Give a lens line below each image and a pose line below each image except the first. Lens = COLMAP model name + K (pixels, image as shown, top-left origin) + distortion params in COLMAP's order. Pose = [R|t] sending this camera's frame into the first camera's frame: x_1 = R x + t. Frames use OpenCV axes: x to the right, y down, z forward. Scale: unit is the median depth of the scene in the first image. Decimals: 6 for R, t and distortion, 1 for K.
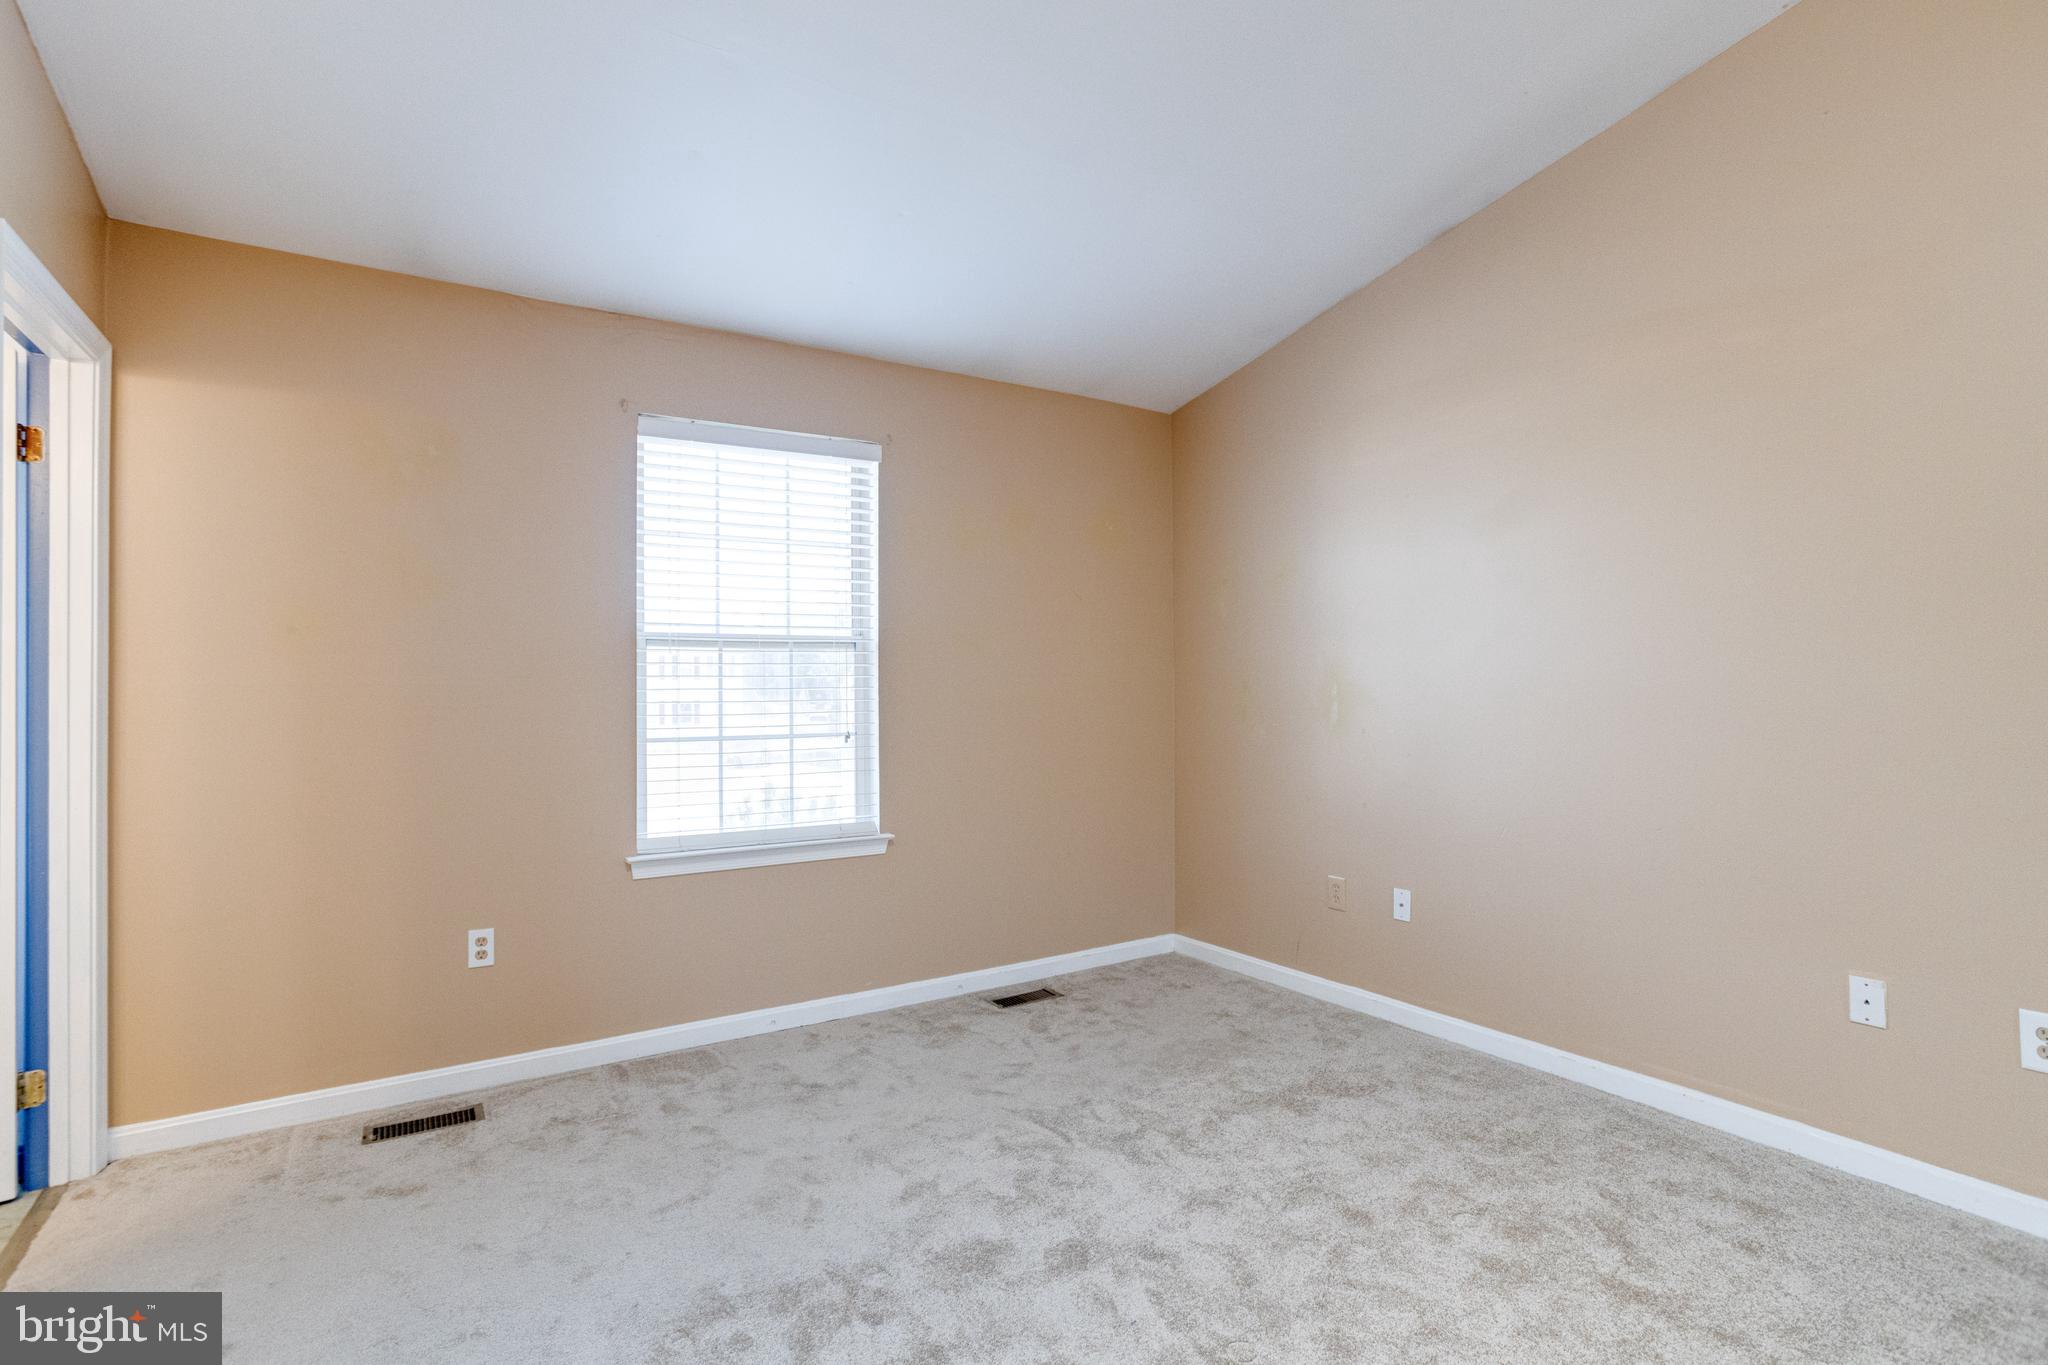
lens RADIAL K [[986.9, 0, 1034.4], [0, 986.9, 670.5], [0, 0, 1]] dist [-0.043251, 0.020143]
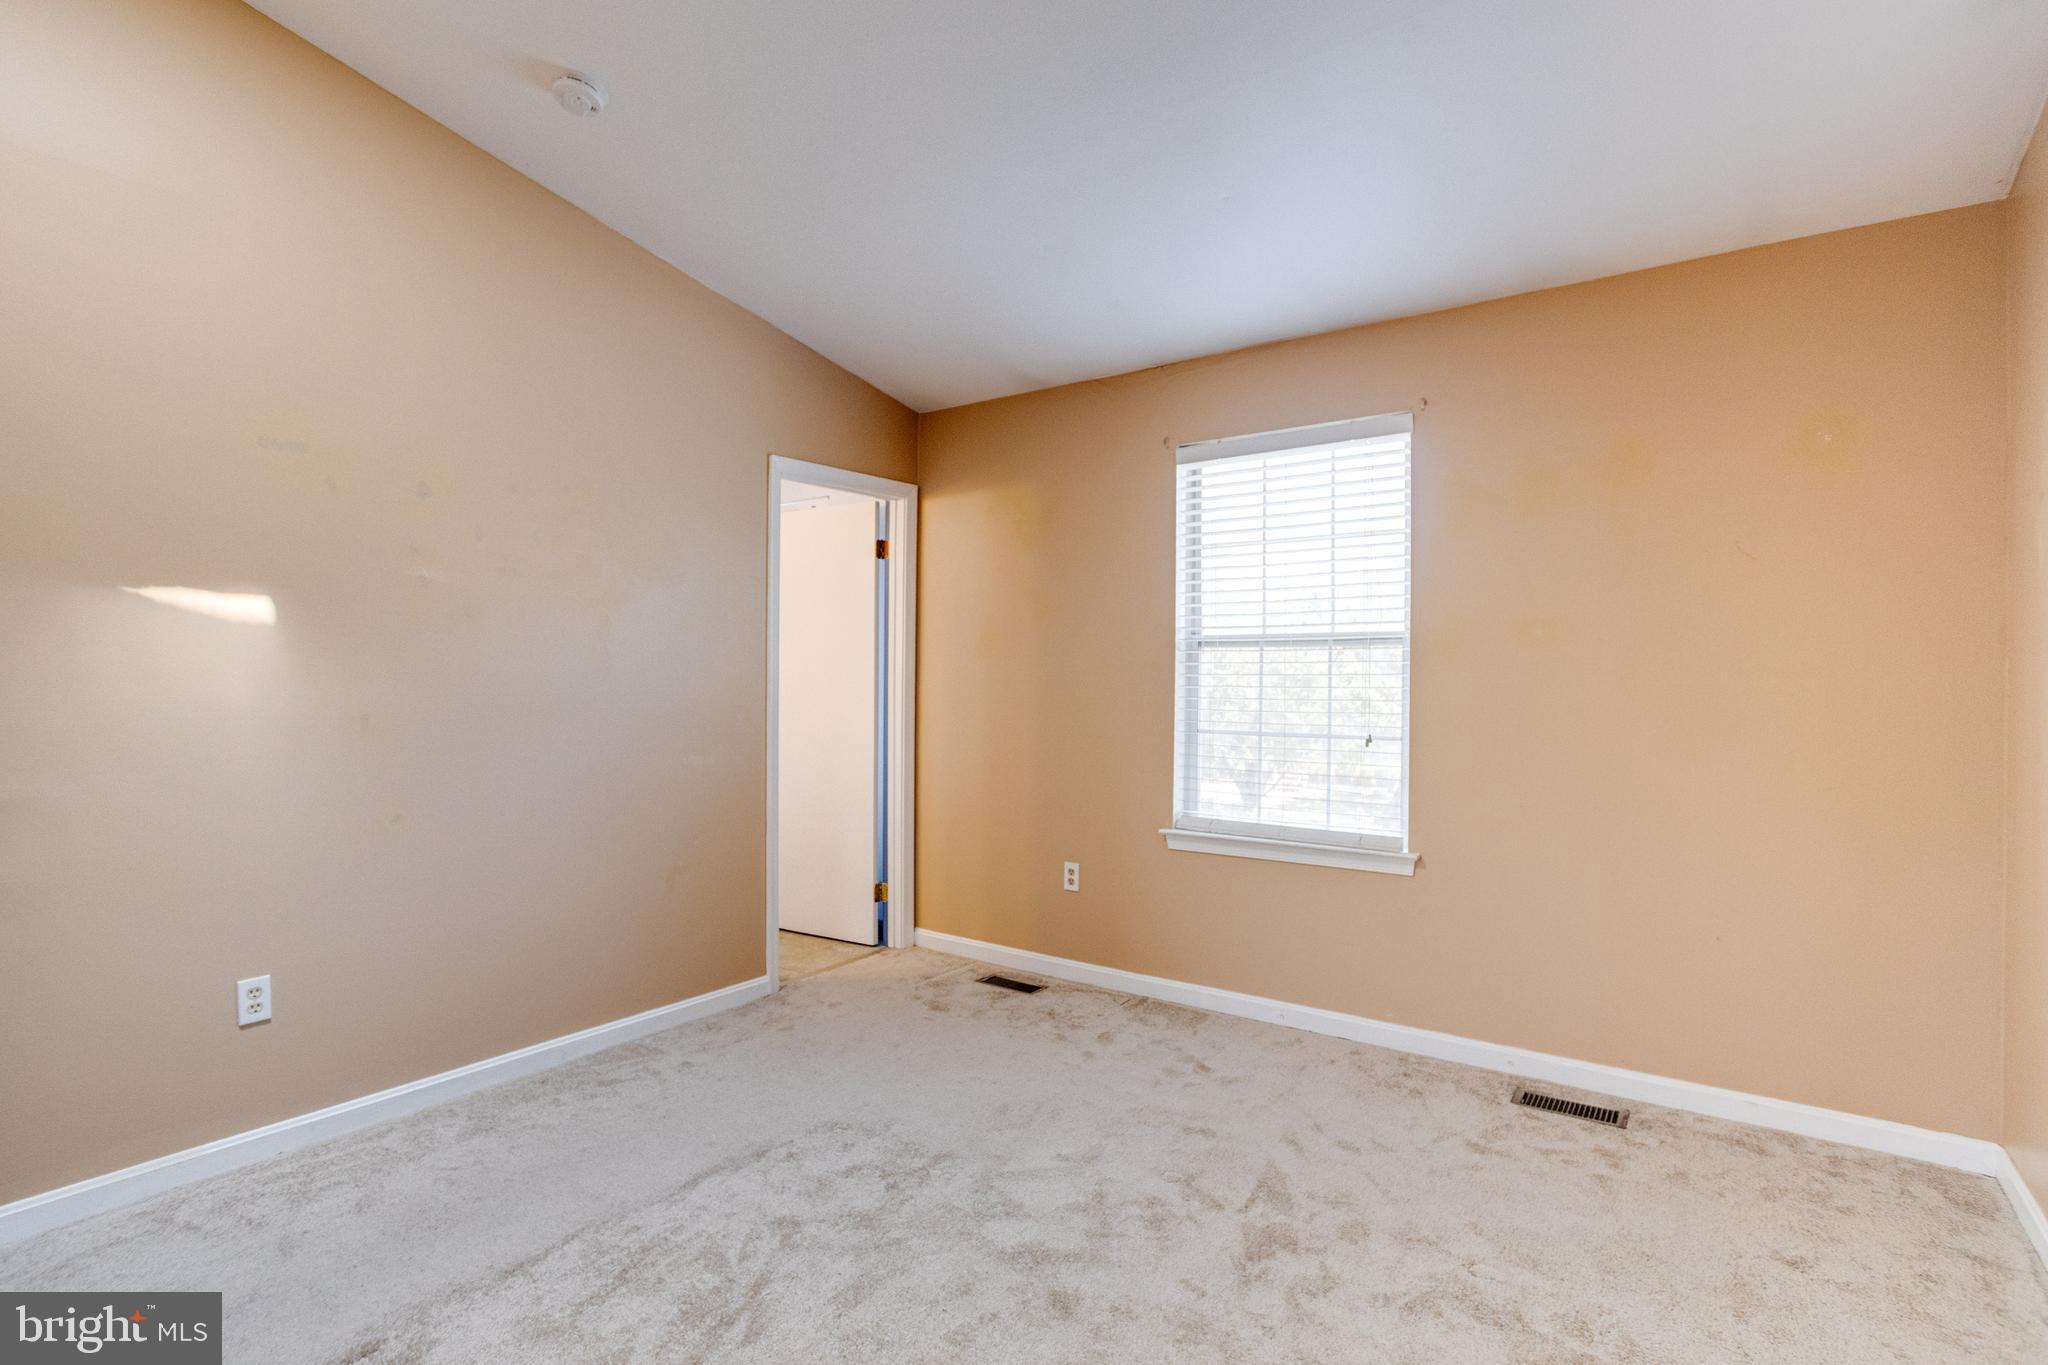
lens RADIAL K [[986.9, 0, 1014.5], [0, 986.9, 683.3], [0, 0, 1]] dist [-0.043251, 0.020143]
pose [[0.354463, 0.011573, -0.934998, 0.606326], [0.004204, 0.999894, 0.013970, -0.000755], [0.935060, -0.008882, 0.354377, 0.401660]]
